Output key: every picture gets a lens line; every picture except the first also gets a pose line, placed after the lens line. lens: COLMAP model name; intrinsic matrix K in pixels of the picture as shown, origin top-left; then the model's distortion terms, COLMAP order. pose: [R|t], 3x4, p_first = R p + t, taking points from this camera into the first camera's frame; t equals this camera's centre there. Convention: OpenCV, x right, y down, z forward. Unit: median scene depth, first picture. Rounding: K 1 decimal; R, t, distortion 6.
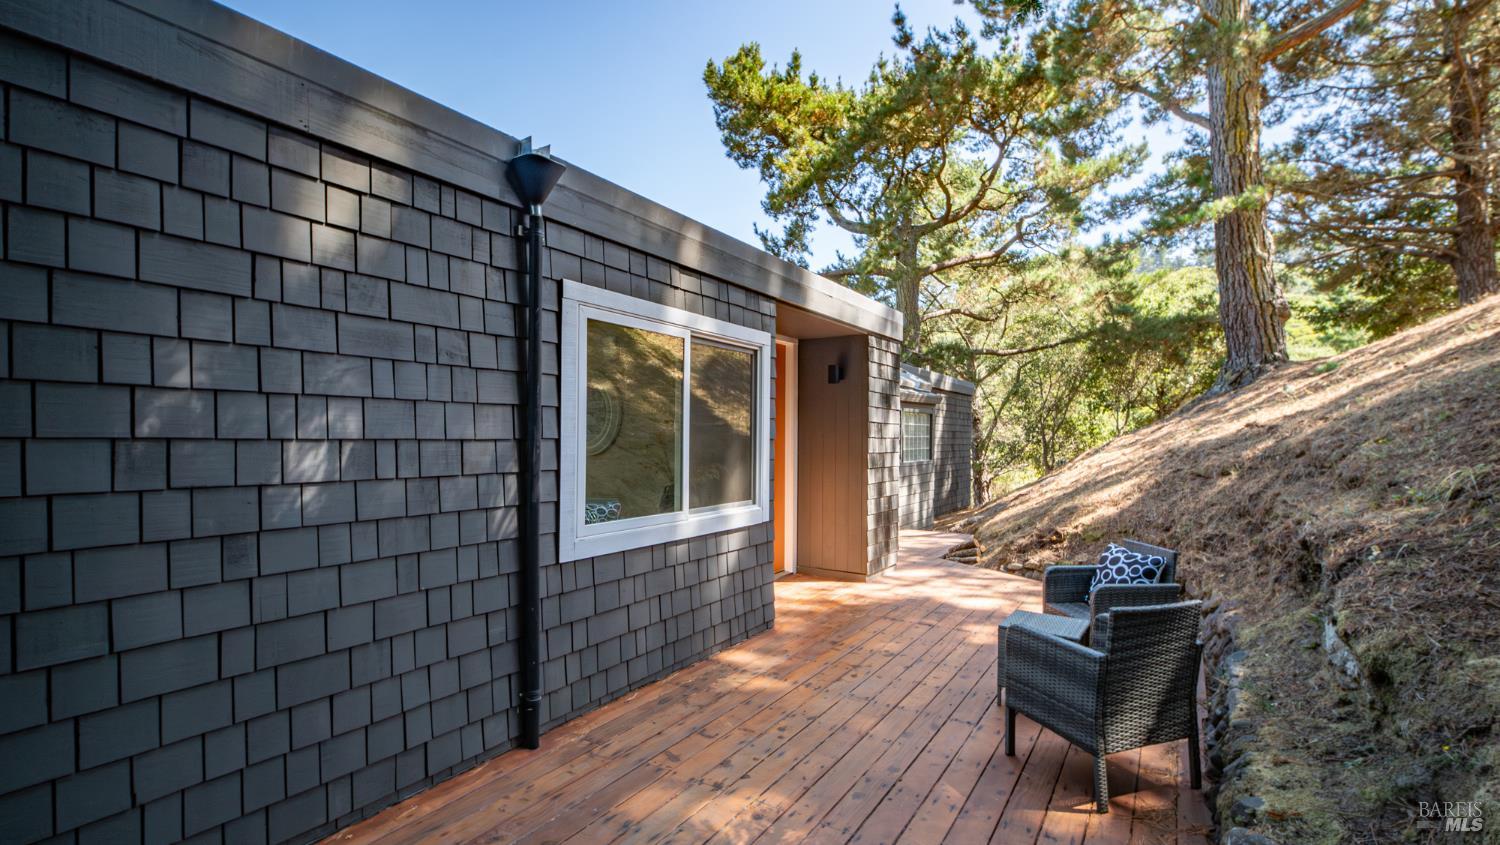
lens RADIAL K [[686.6, 0, 748.9], [0, 686.6, 437.4], [0, 0, 1]] dist [0.000967, 0.000001]
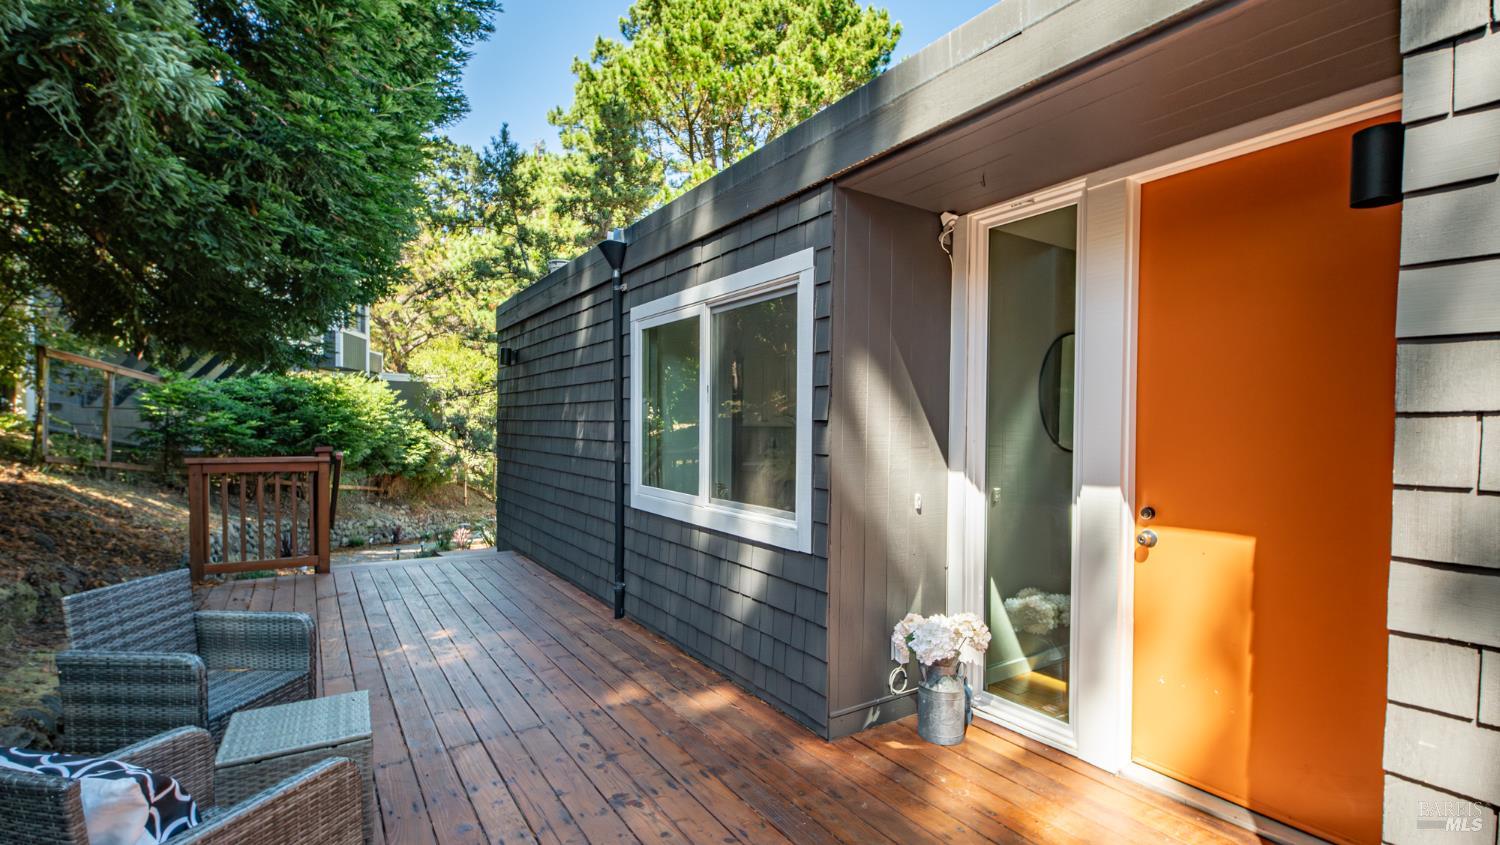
lens RADIAL K [[686.6, 0, 749.2], [0, 686.6, 425.7], [0, 0, 1]] dist [0.000967, 0.000001]
pose [[-0.424054, -0.005570, -0.905620, 0.751972], [-0.010321, 0.999946, -0.001318, 0.010673], [0.905578, 0.008788, -0.424089, 1.492927]]
